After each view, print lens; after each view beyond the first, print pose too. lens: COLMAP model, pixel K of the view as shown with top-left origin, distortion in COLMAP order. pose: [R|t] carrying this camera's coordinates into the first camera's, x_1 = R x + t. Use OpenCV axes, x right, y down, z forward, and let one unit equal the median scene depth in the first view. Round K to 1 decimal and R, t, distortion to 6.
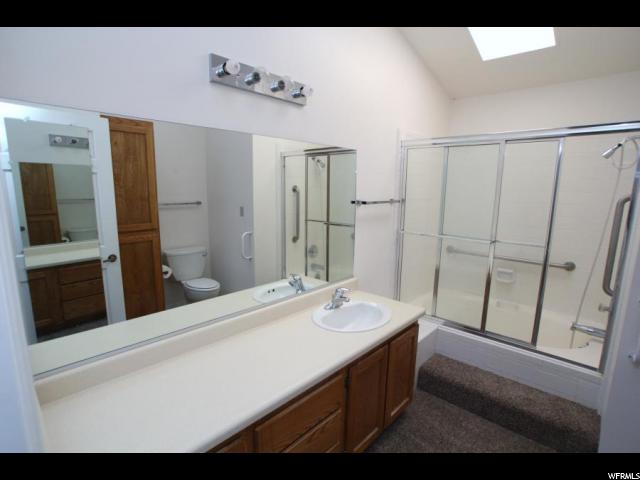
lens RADIAL K [[321.2, 0, 321.0], [0, 321.2, 243.2], [0, 0, 1]] dist [-0.068779, 0.030435]
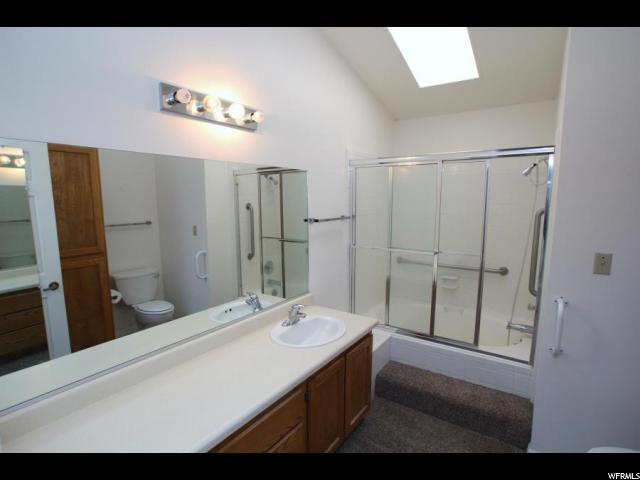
lens RADIAL K [[321.2, 0, 321.0], [0, 321.2, 243.2], [0, 0, 1]] dist [-0.068779, 0.030435]
pose [[0.989947, -0.036798, 0.136568, 0.003628], [0.041745, 0.998565, -0.033534, -0.016967], [-0.135138, 0.038898, 0.990063, -0.034678]]
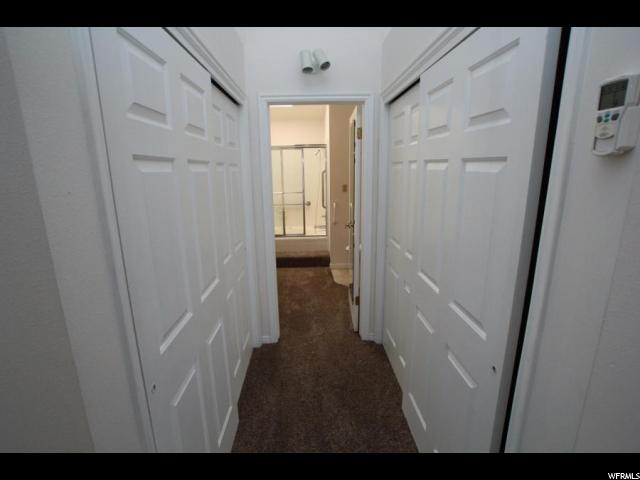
lens RADIAL K [[321.2, 0, 321.0], [0, 321.2, 243.2], [0, 0, 1]] dist [-0.068779, 0.030435]
pose [[0.710514, -0.187263, 0.678308, -0.856459], [0.145844, 0.982198, 0.118391, 0.112855], [-0.688404, 0.014809, 0.725177, -0.820021]]
